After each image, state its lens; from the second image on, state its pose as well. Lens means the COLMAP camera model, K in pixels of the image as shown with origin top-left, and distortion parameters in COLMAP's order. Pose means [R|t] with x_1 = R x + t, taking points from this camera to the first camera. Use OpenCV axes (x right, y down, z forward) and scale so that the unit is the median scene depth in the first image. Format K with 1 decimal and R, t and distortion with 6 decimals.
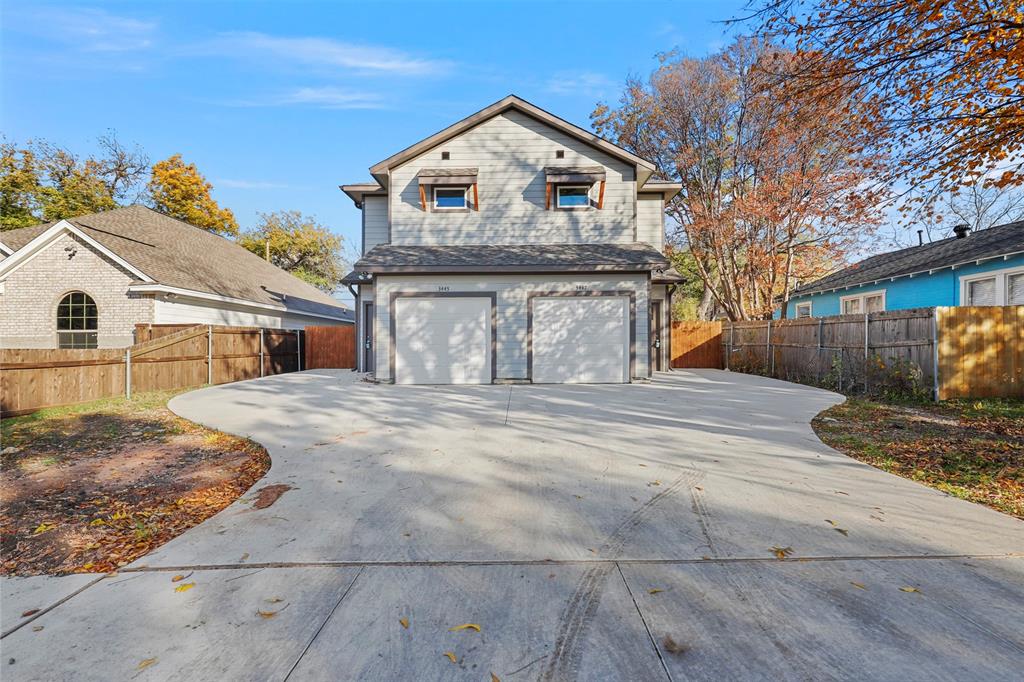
lens RADIAL K [[456.4, 0, 512.0], [0, 456.4, 341.0], [0, 0, 1]] dist [-0.003351, -0.000170]
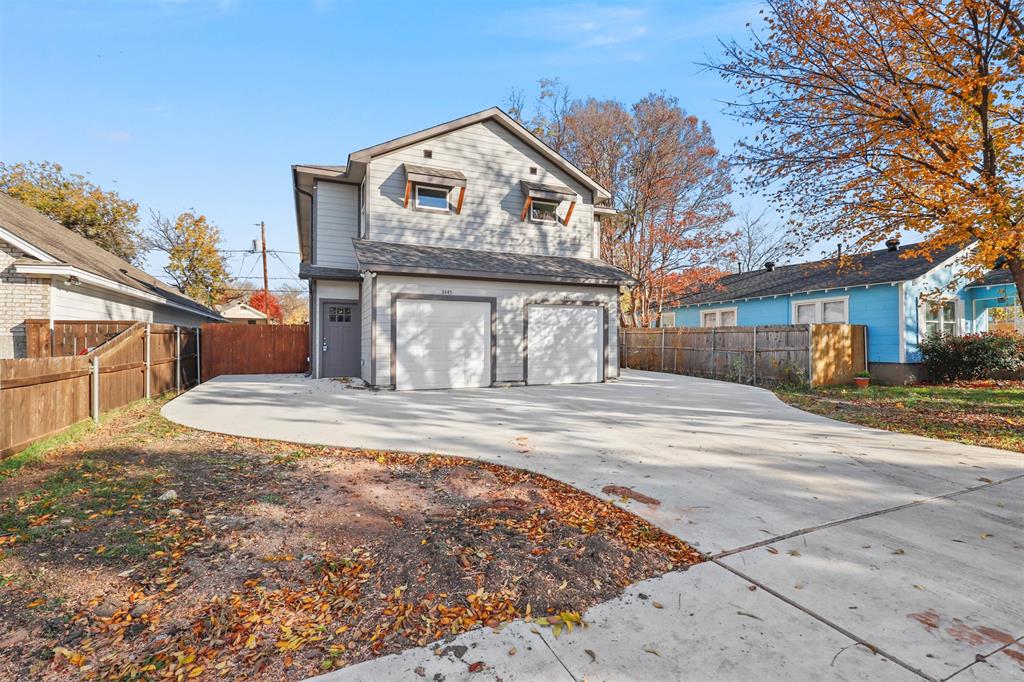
lens RADIAL K [[461.1, 0, 511.1], [0, 461.1, 344.5], [0, 0, 1]] dist [0.001452, 0.000101]
pose [[0.917006, 0.005193, 0.398840, -0.413352], [-0.010002, 0.999900, 0.009978, -0.012879], [-0.398749, -0.013139, 0.916966, 0.025978]]
